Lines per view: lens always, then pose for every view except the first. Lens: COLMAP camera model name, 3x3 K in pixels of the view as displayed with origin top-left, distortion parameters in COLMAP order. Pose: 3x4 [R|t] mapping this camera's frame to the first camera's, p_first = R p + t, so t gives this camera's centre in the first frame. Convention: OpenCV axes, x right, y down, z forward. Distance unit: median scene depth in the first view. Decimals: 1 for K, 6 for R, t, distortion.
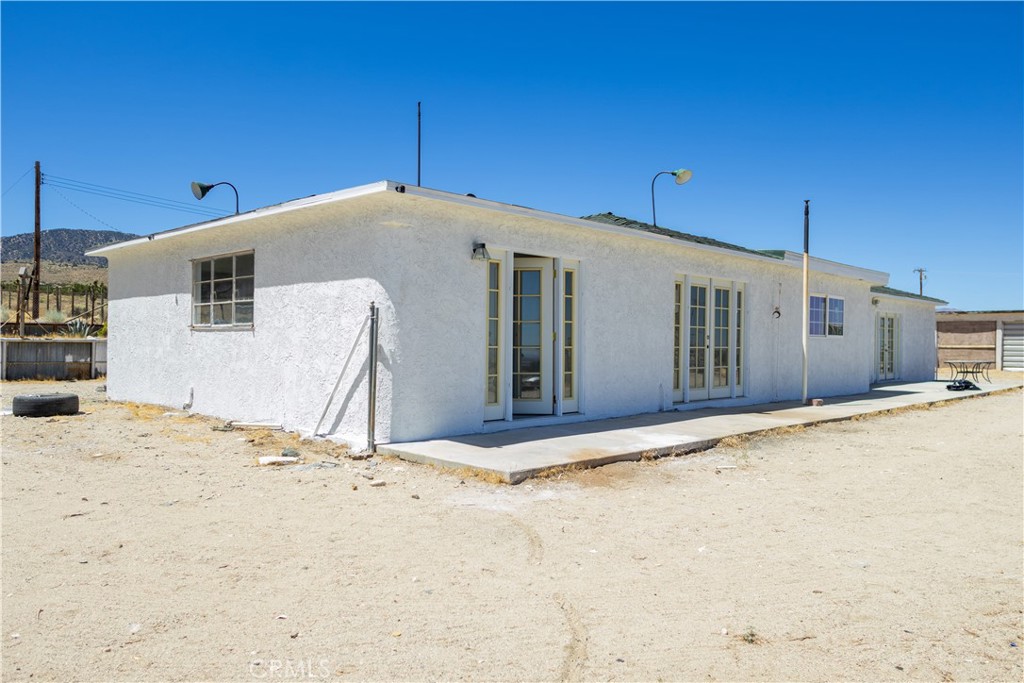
lens RADIAL K [[780.9, 0, 516.5], [0, 780.9, 339.3], [0, 0, 1]] dist [0.009765, -0.006424]
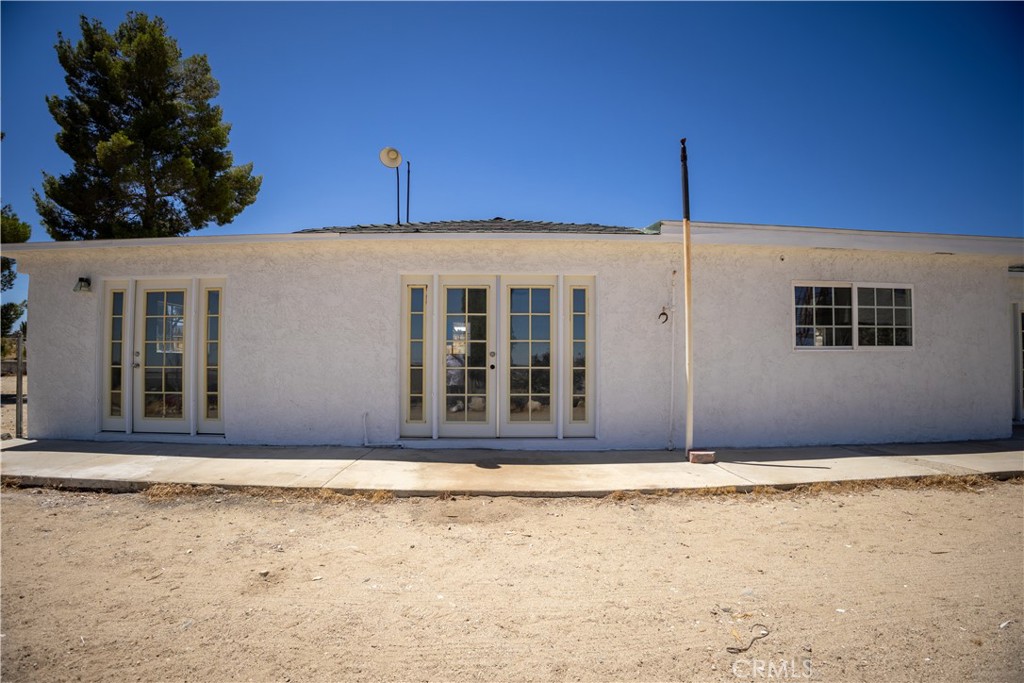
lens RADIAL K [[534.5, 0, 517.5], [0, 534.5, 347.7], [0, 0, 1]] dist [-0.133993, 0.033405]
pose [[0.688195, -0.028579, -0.724963, 0.636824], [0.009551, 0.999494, -0.030335, 0.007116], [0.725463, 0.013952, 0.688119, 0.665466]]
